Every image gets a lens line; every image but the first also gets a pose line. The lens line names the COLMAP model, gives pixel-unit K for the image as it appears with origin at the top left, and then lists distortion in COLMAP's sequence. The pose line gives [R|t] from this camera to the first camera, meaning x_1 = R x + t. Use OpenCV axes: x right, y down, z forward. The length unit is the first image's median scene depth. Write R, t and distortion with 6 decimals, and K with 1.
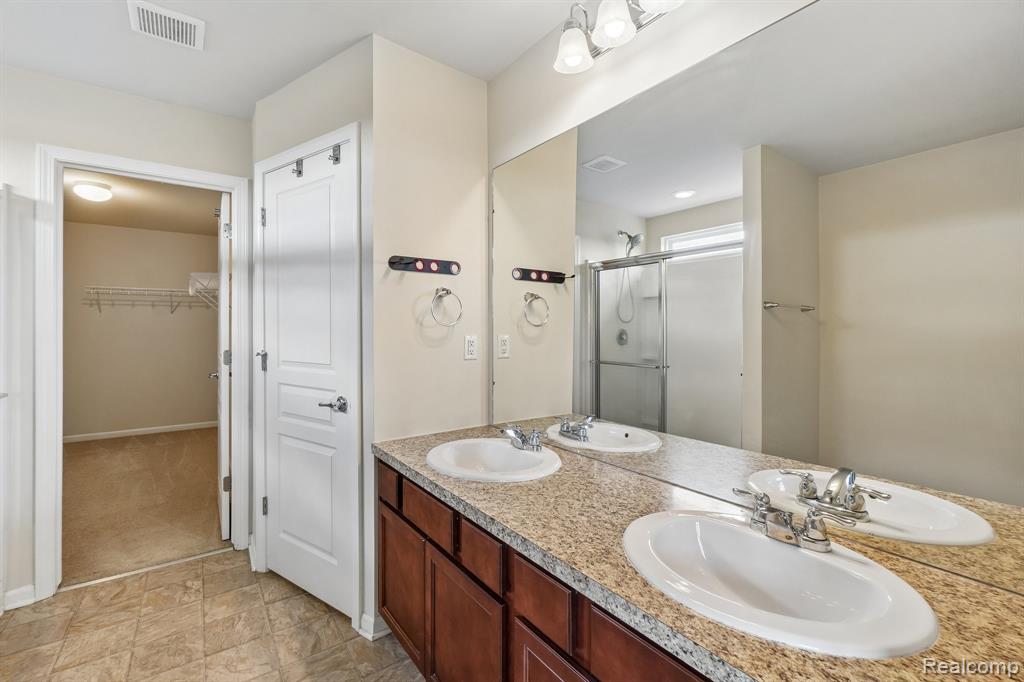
lens RADIAL K [[443.5, 0, 515.4], [0, 443.5, 332.2], [0, 0, 1]] dist [-0.002054, 0.000158]
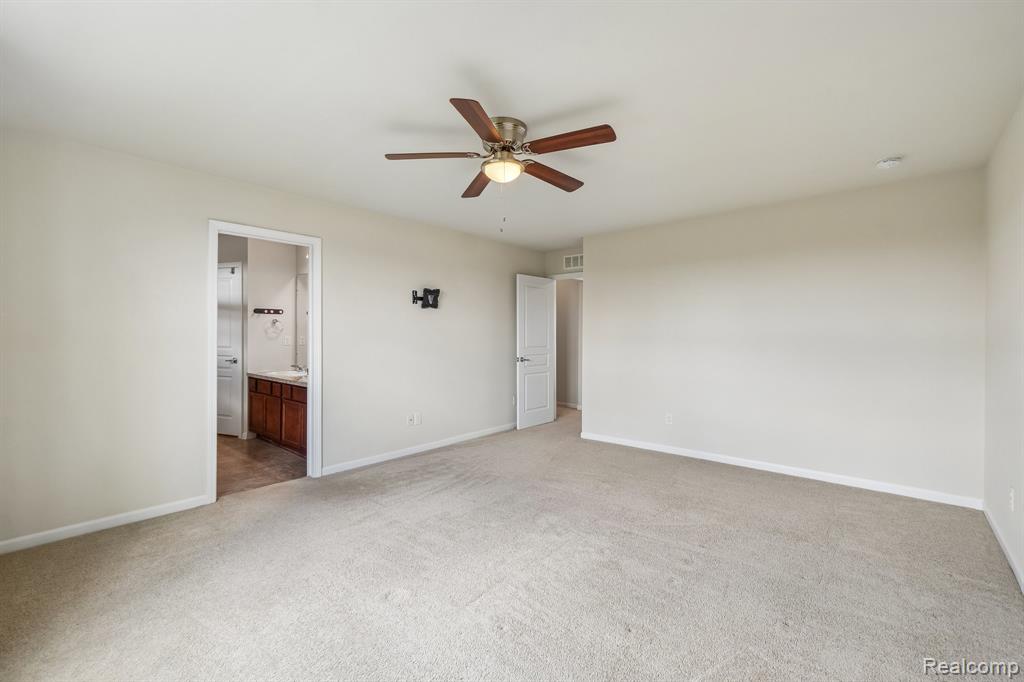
lens RADIAL K [[443.5, 0, 515.4], [0, 443.5, 332.2], [0, 0, 1]] dist [-0.002054, 0.000158]
pose [[0.972317, 0.002967, 0.233646, 0.685020], [-0.001370, 0.999975, -0.006997, -0.001918], [-0.233661, 0.006483, 0.972296, -2.160914]]
